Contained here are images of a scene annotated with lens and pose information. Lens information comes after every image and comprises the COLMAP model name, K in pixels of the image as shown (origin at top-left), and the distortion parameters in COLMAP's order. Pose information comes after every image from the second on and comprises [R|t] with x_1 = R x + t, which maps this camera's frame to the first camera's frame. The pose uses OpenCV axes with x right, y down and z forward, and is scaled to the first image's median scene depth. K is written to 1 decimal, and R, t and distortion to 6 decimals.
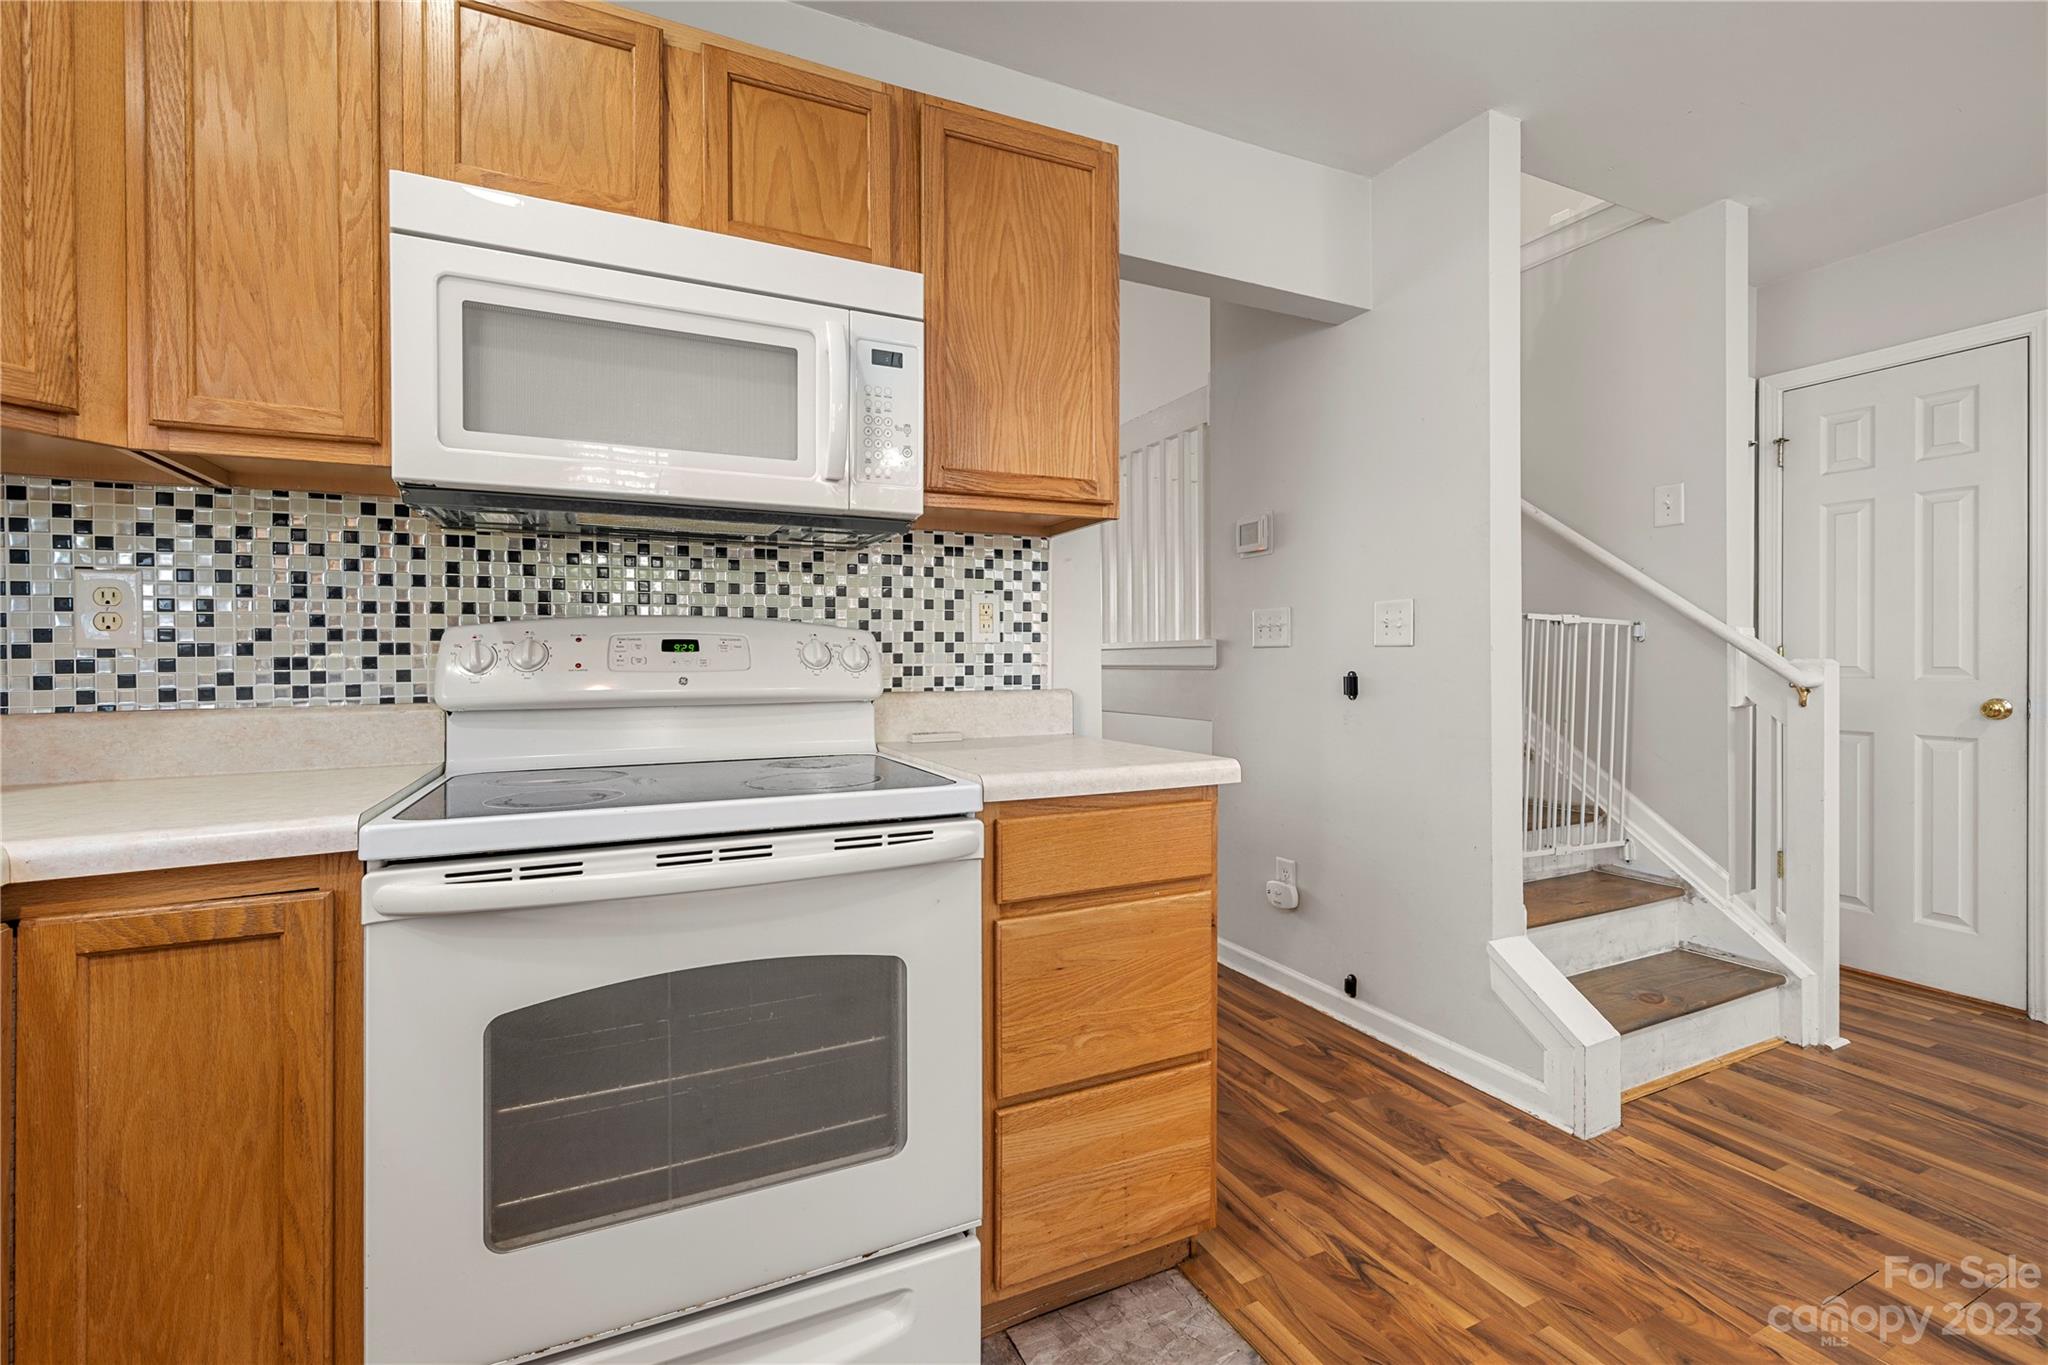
lens RADIAL K [[883.0, 0, 1022.3], [0, 883.0, 664.5], [0, 0, 1]] dist [-0.000181, 0.000012]
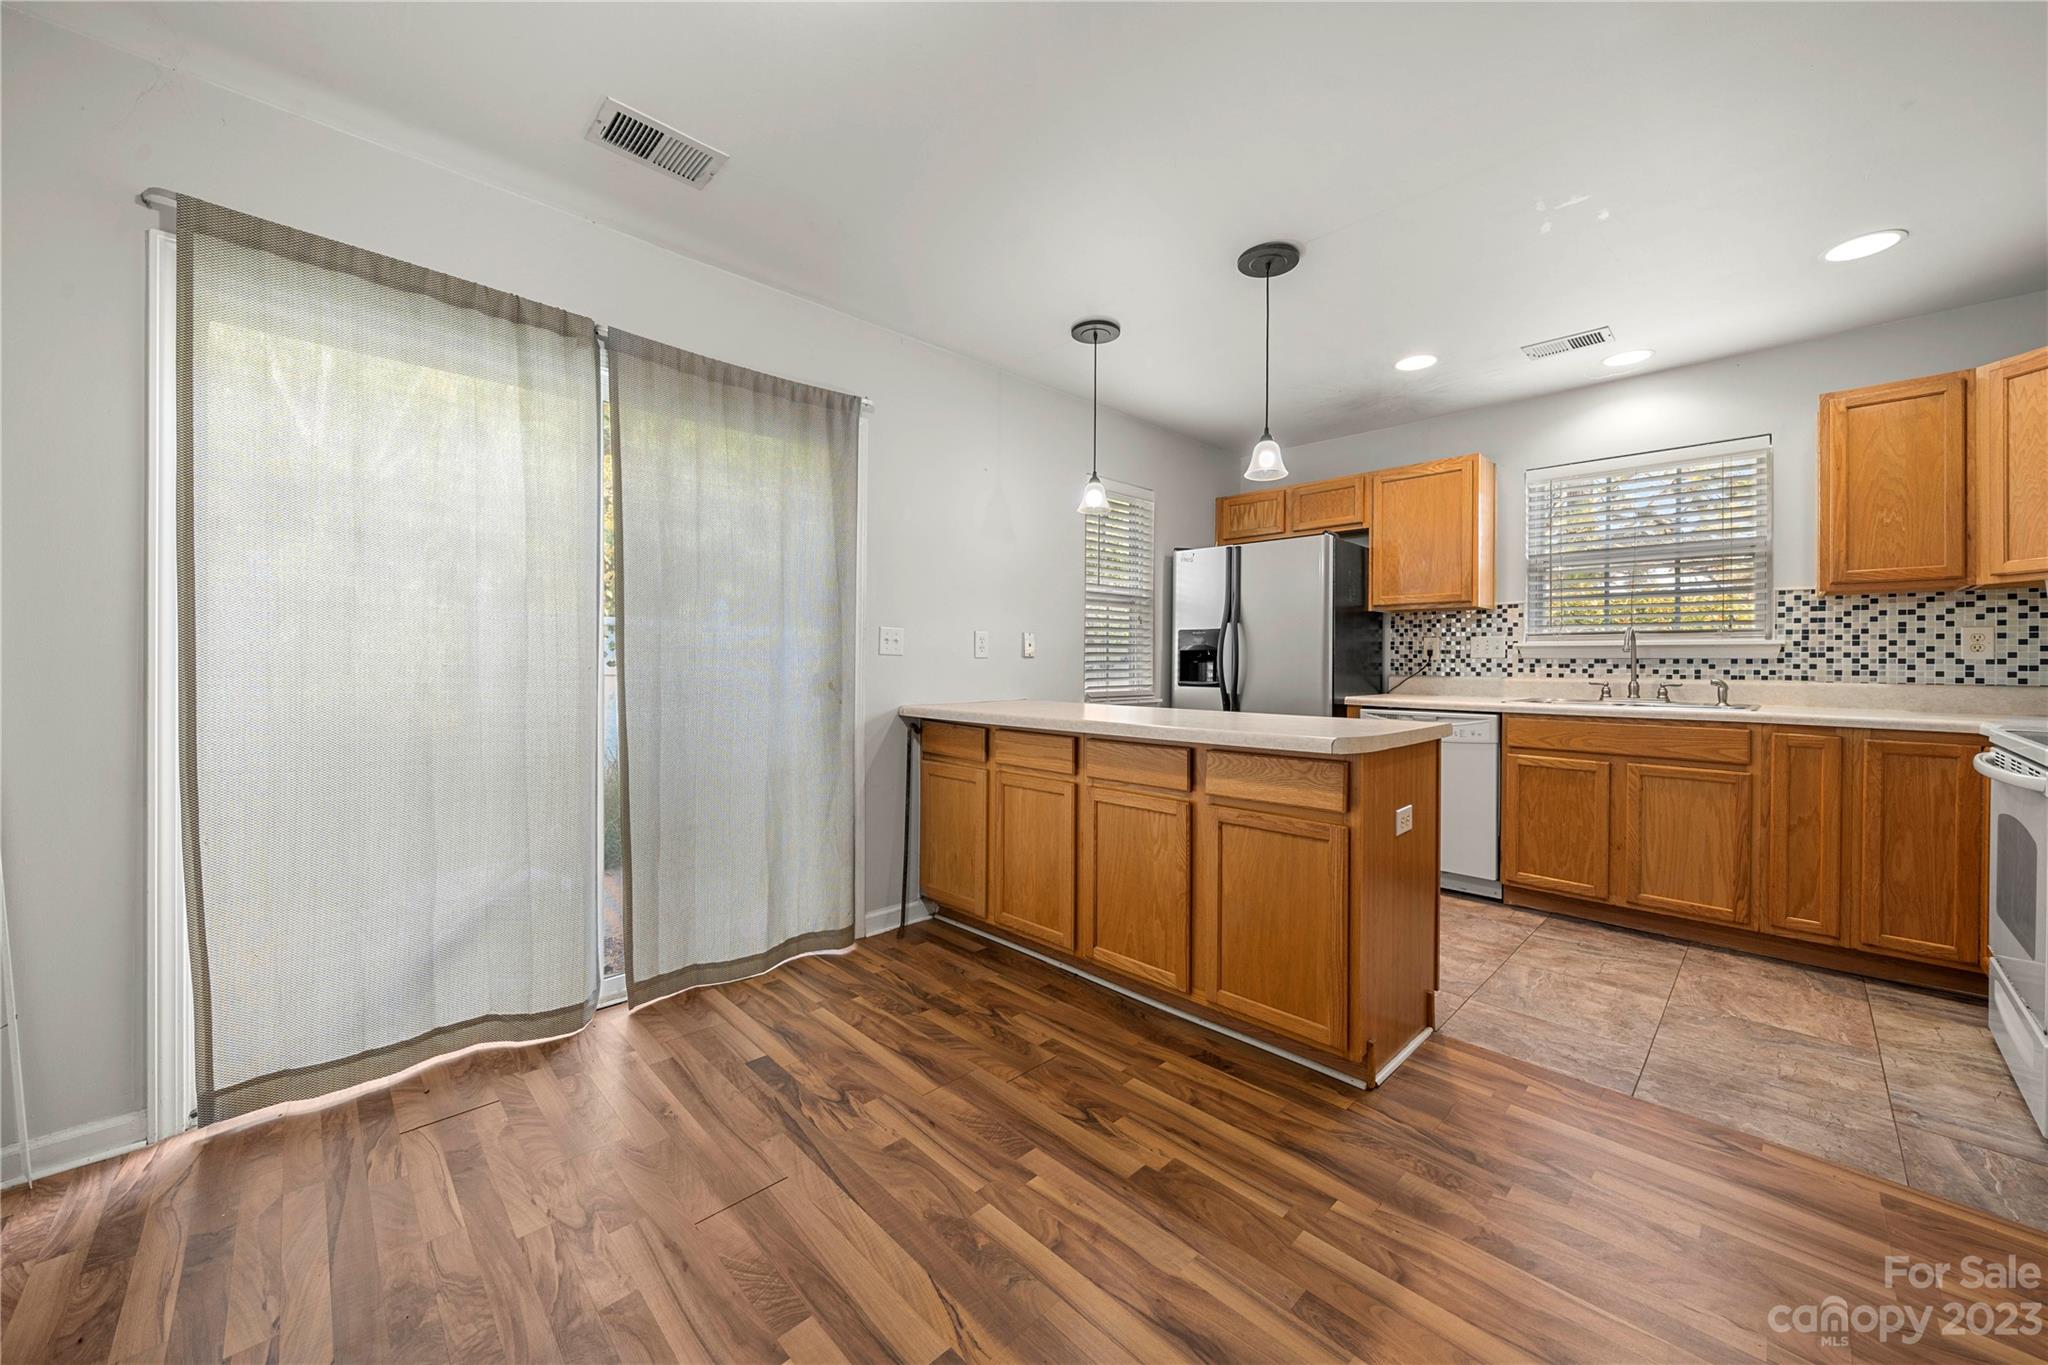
lens RADIAL K [[756.0, 0, 1021.6], [0, 756.0, 657.1], [0, 0, 1]] dist [-0.003307, -0.000421]
pose [[-0.947468, -0.000460, -0.319852, 1.389001], [-0.001925, 0.999989, 0.004264, -0.017000], [0.319846, 0.004656, -0.947458, 1.120918]]
